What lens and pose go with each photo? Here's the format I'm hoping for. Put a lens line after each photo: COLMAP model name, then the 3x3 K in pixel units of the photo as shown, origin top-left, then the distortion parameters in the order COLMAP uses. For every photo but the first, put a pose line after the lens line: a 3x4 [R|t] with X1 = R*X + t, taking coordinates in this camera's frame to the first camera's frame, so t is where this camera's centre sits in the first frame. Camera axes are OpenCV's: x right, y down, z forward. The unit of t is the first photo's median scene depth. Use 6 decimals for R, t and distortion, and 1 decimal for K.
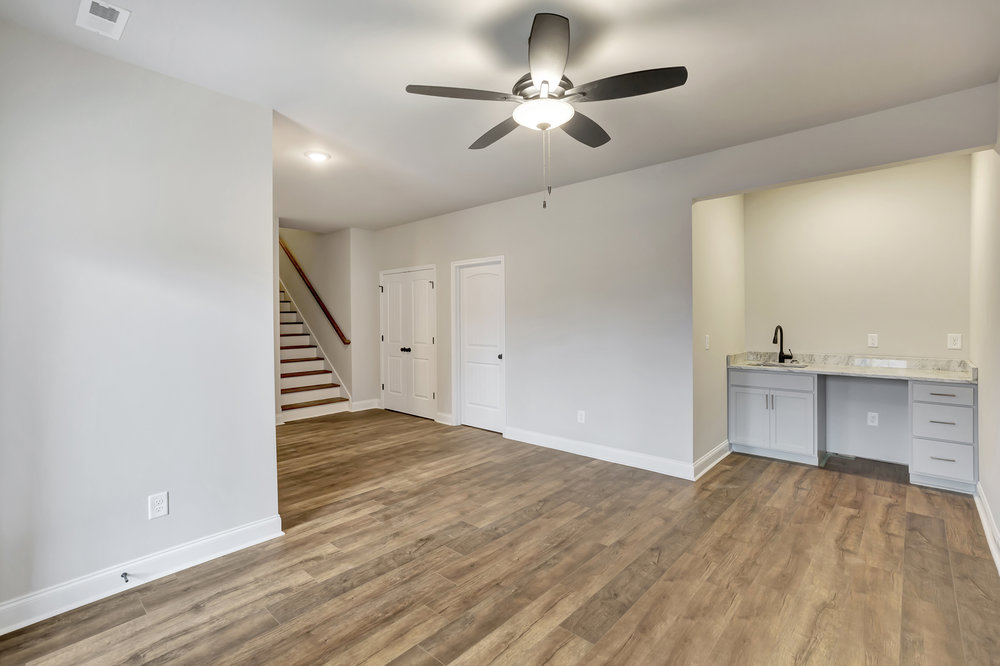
lens RADIAL K [[464.2, 0, 507.1], [0, 464.2, 330.7], [0, 0, 1]] dist [-0.034992, 0.018546]
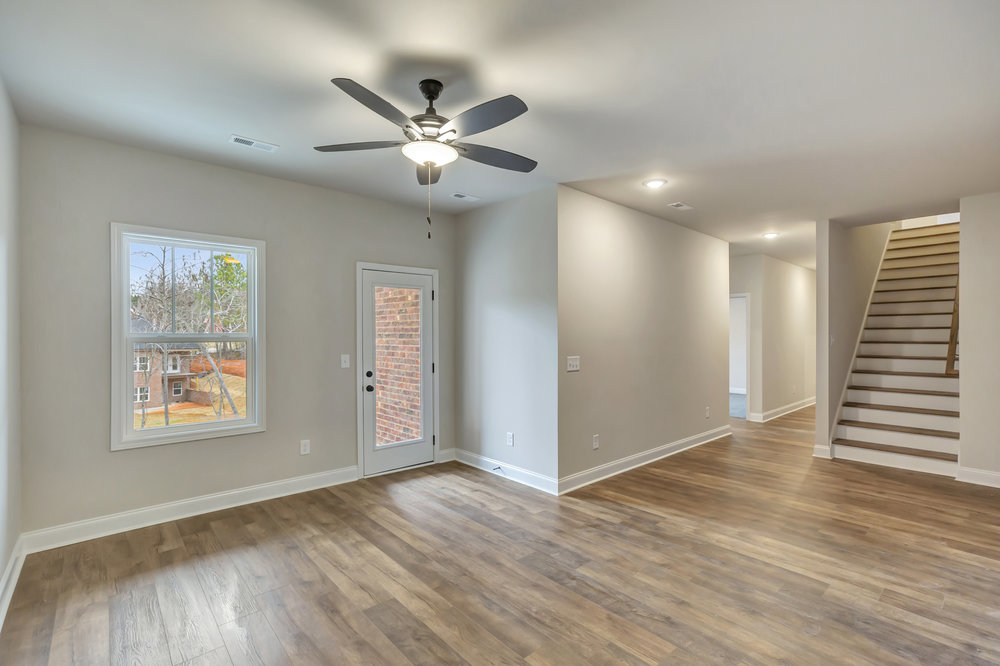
lens RADIAL K [[457.3, 0, 500.0], [0, 457.3, 333.0], [0, 0, 1]] dist [-0.040508, 0.026550]
pose [[-0.106825, 0.007673, -0.994248, 0.779007], [-0.033074, 0.999389, 0.011266, -0.041763], [0.993728, 0.034087, -0.106506, 0.860171]]
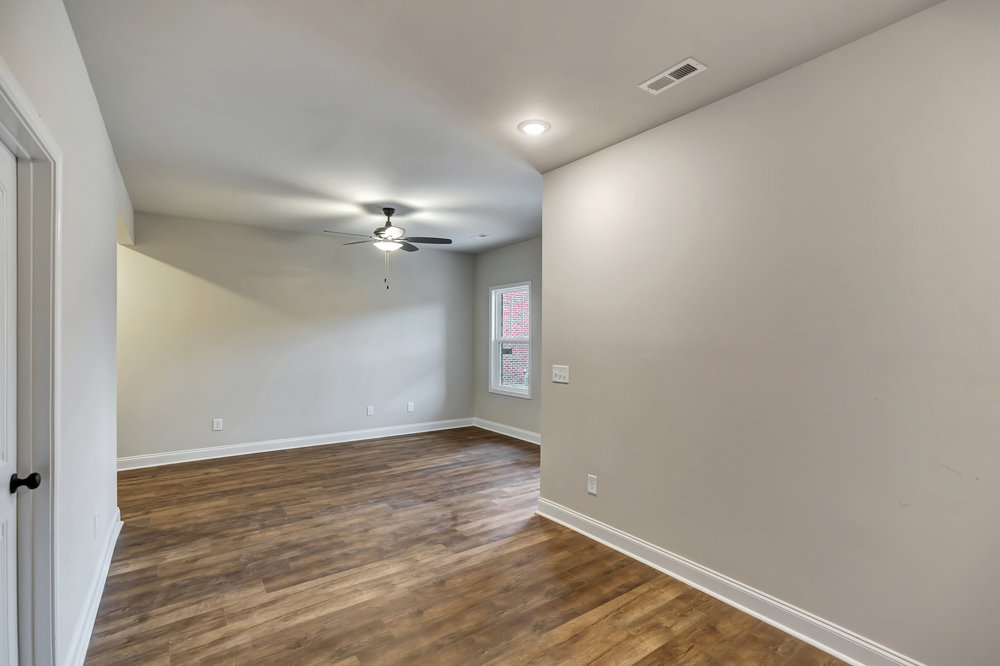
lens RADIAL K [[470.3, 0, 505.3], [0, 470.3, 344.1], [0, 0, 1]] dist [-0.043170, 0.036331]
pose [[-0.978618, -0.000805, 0.205684, -0.599864], [0.008940, 0.998881, 0.046444, -0.067764], [-0.205491, 0.047290, -0.977516, 2.015303]]
